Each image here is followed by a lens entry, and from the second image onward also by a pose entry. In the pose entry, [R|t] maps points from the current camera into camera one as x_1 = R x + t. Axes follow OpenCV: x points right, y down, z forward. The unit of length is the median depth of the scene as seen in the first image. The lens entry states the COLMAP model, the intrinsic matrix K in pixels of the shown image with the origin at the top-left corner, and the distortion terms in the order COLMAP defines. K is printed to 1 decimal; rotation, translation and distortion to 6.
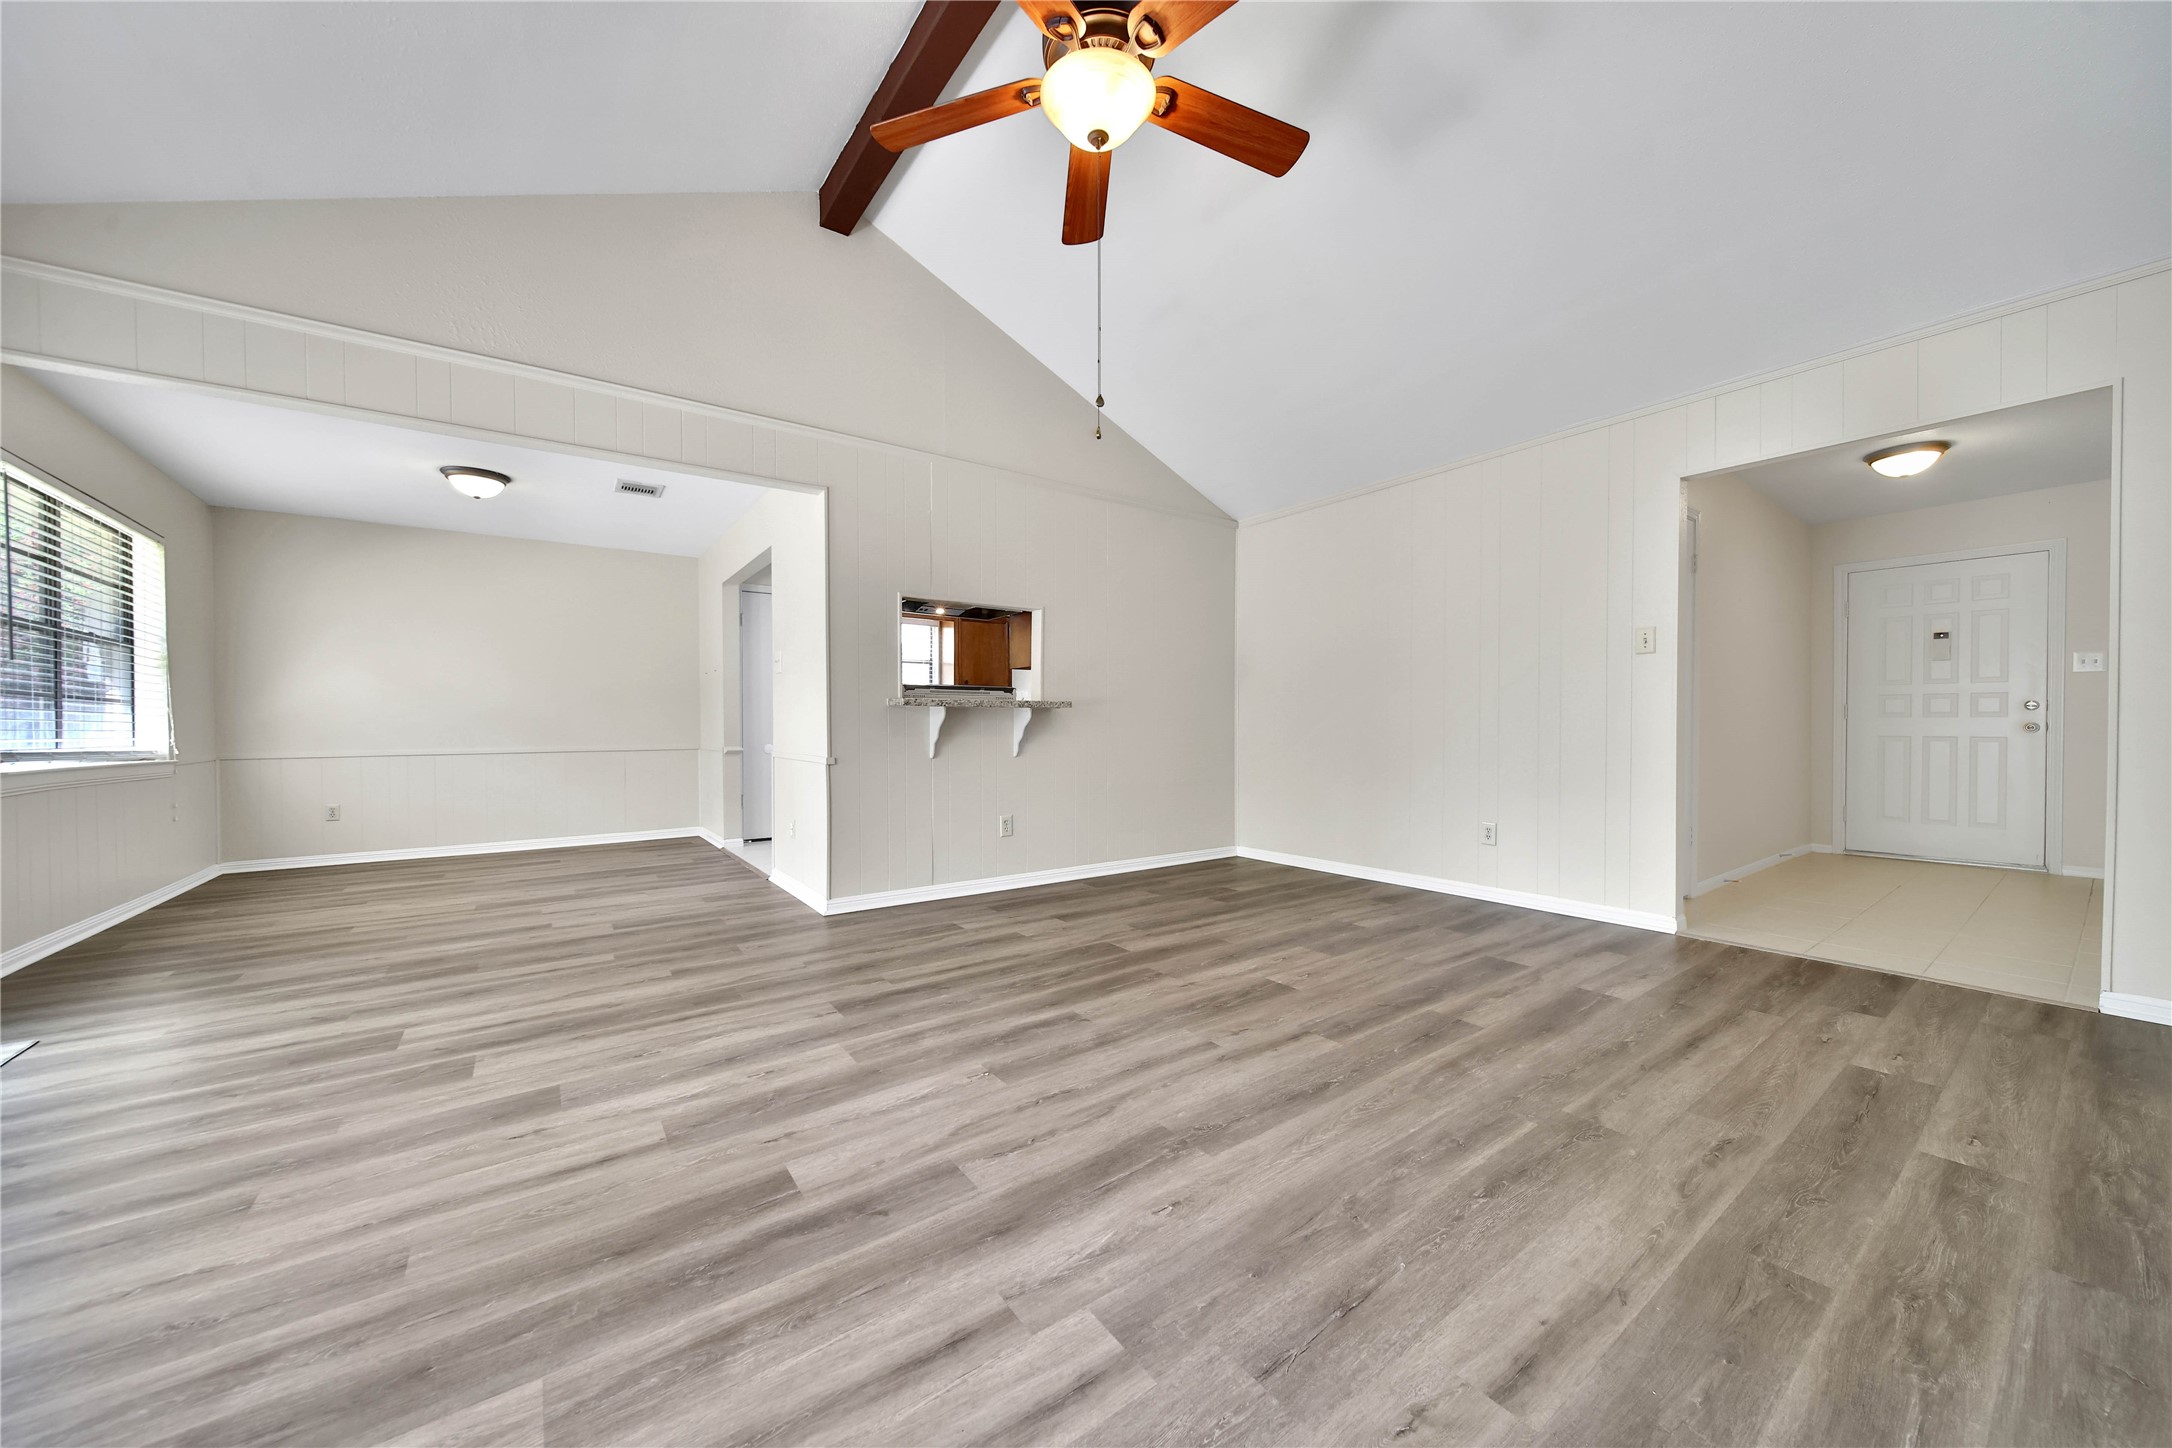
lens RADIAL K [[761.1, 0, 1082.1], [0, 761.1, 733.1], [0, 0, 1]] dist [0.000710, -0.000977]
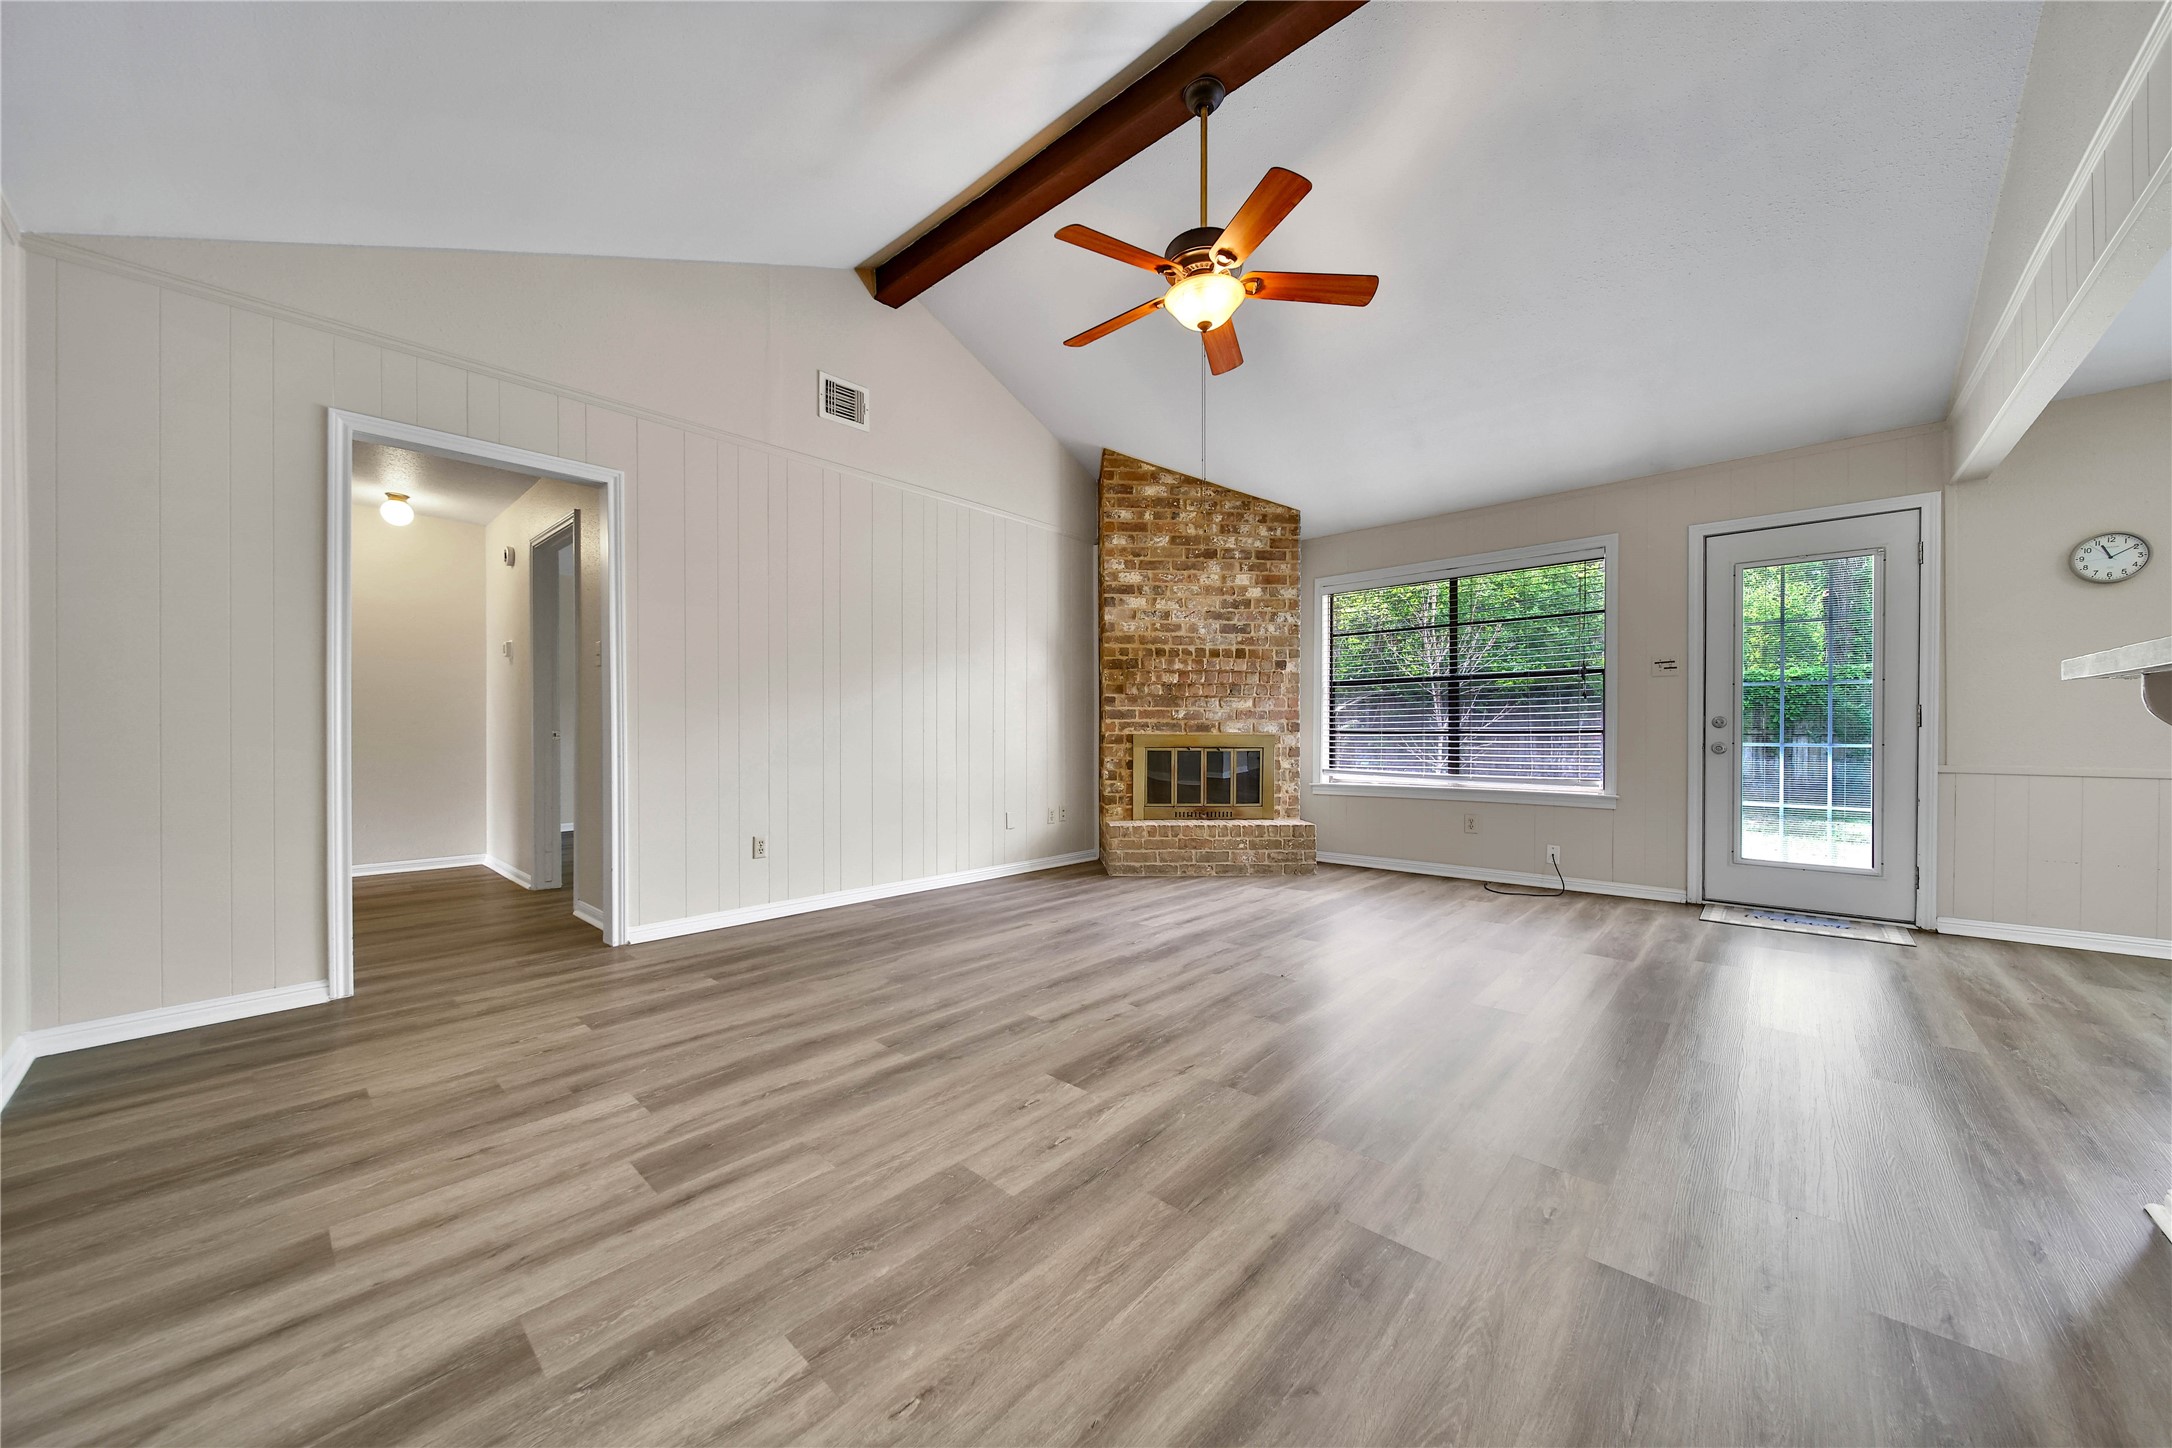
lens RADIAL K [[761.1, 0, 1081.4], [0, 761.1, 736.1], [0, 0, 1]] dist [0.000710, -0.000977]
pose [[-0.979072, 0.005400, -0.203442, 0.449782], [0.000381, 0.999695, 0.024703, -0.030458], [0.203513, 0.024108, -0.978775, 1.953058]]
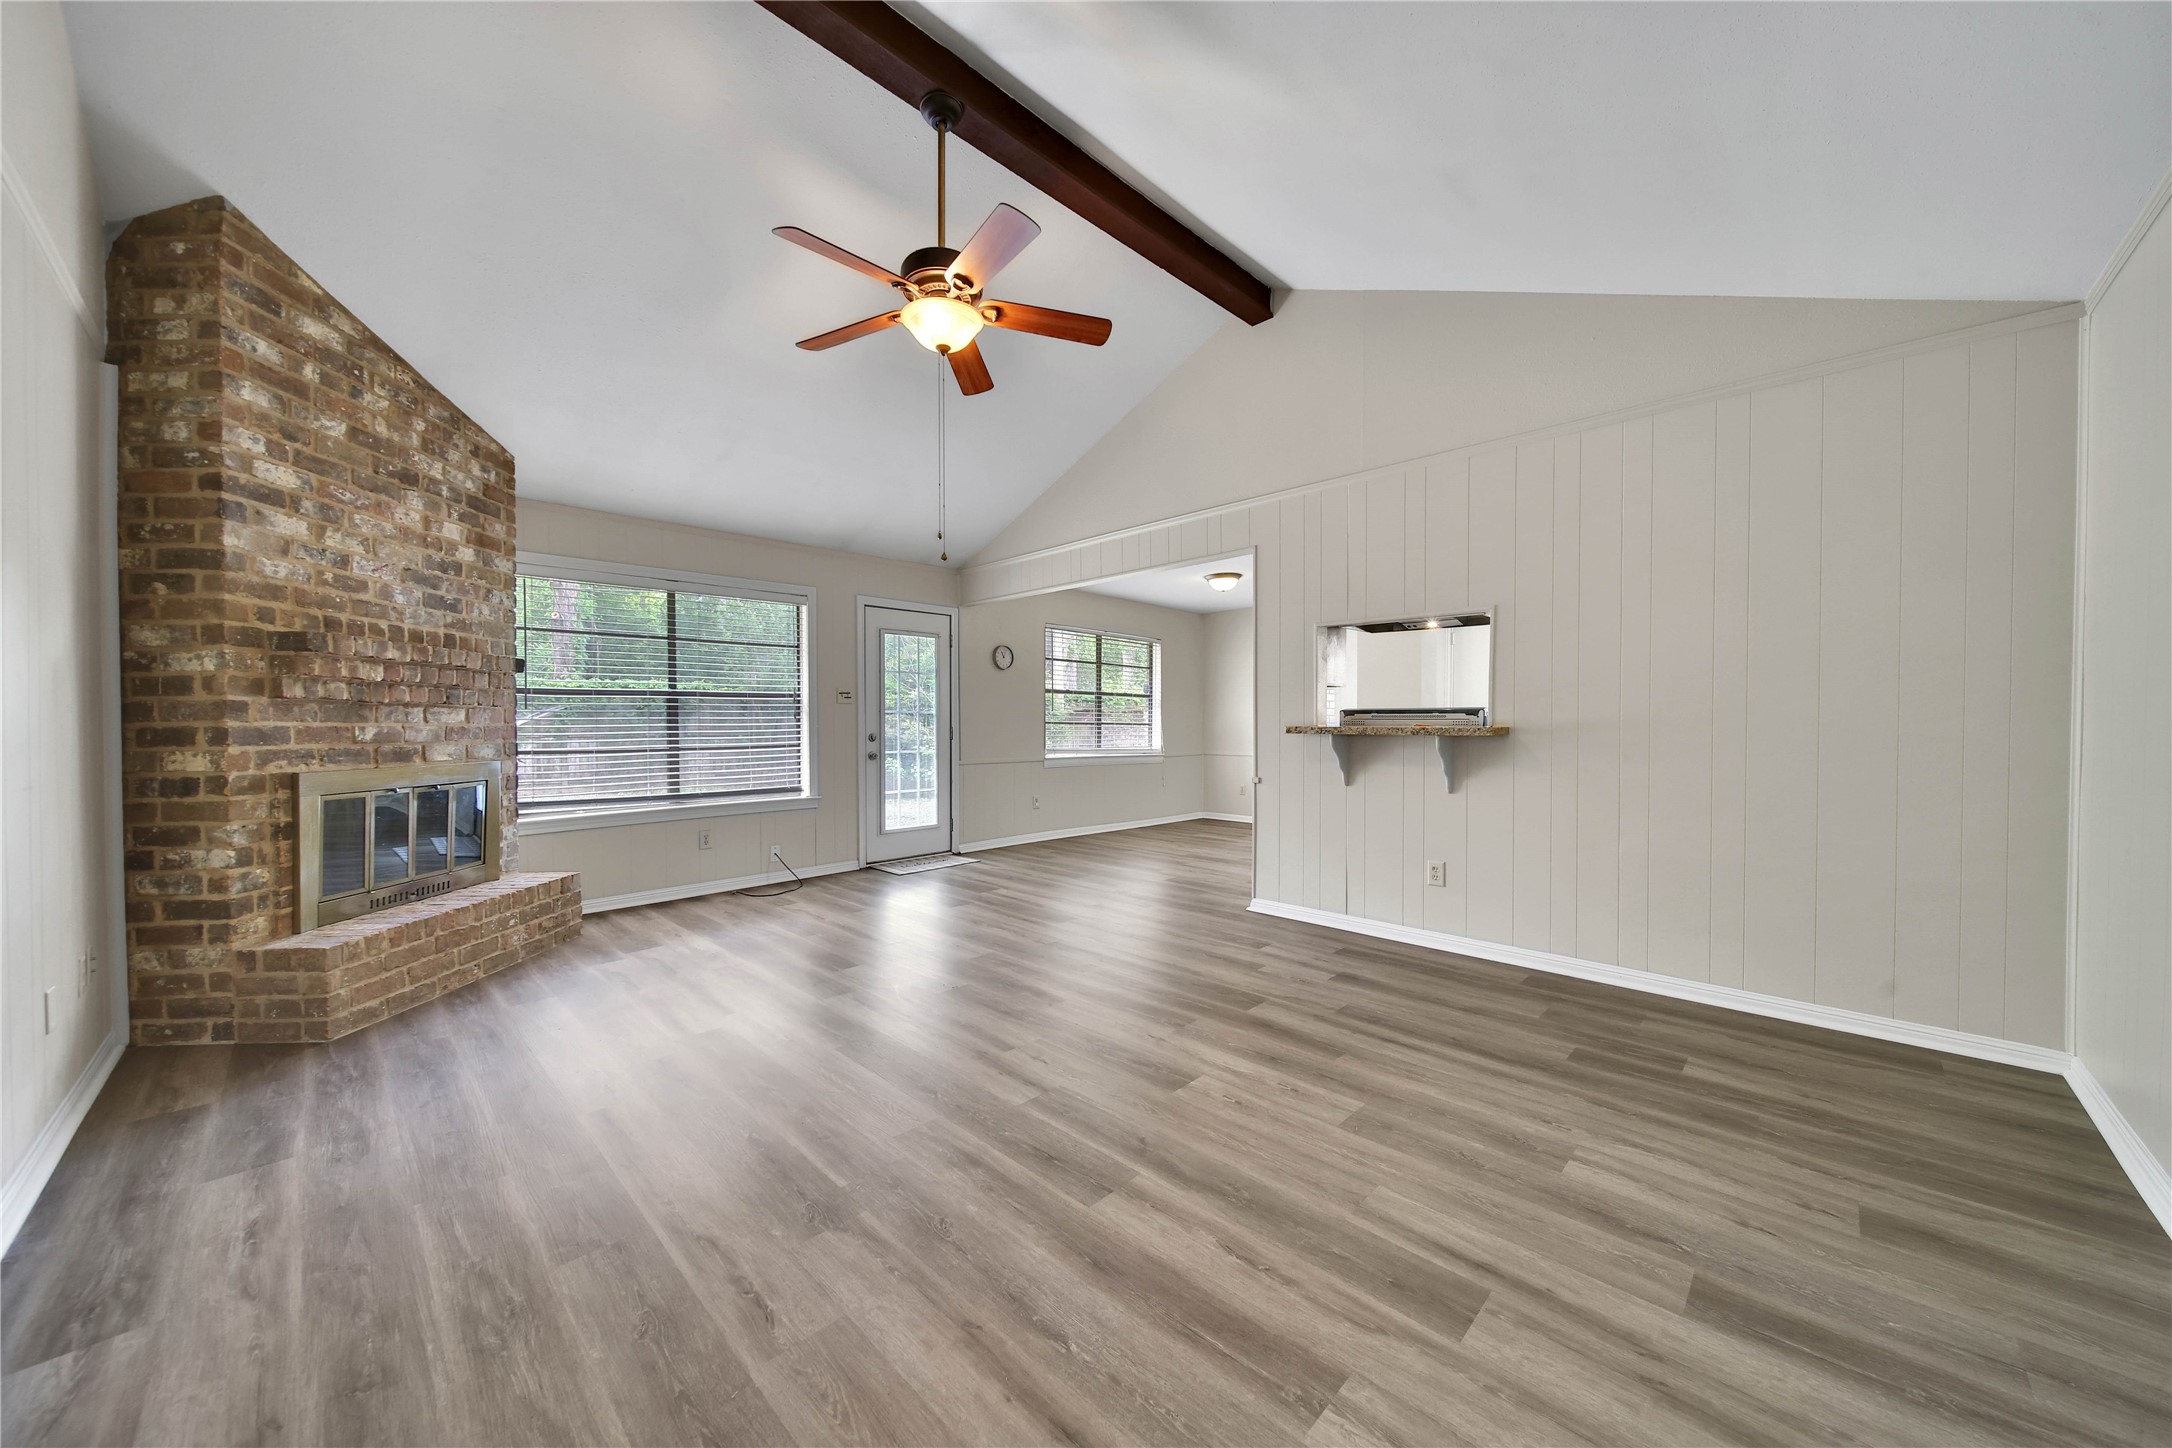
lens RADIAL K [[761.1, 0, 1080.6], [0, 761.1, 733.5], [0, 0, 1]] dist [0.000710, -0.000977]
pose [[0.164408, 0.015114, -0.986277, 1.201087], [-0.012645, 0.999833, 0.013214, -0.072298], [0.986311, 0.010299, 0.164571, 0.842074]]
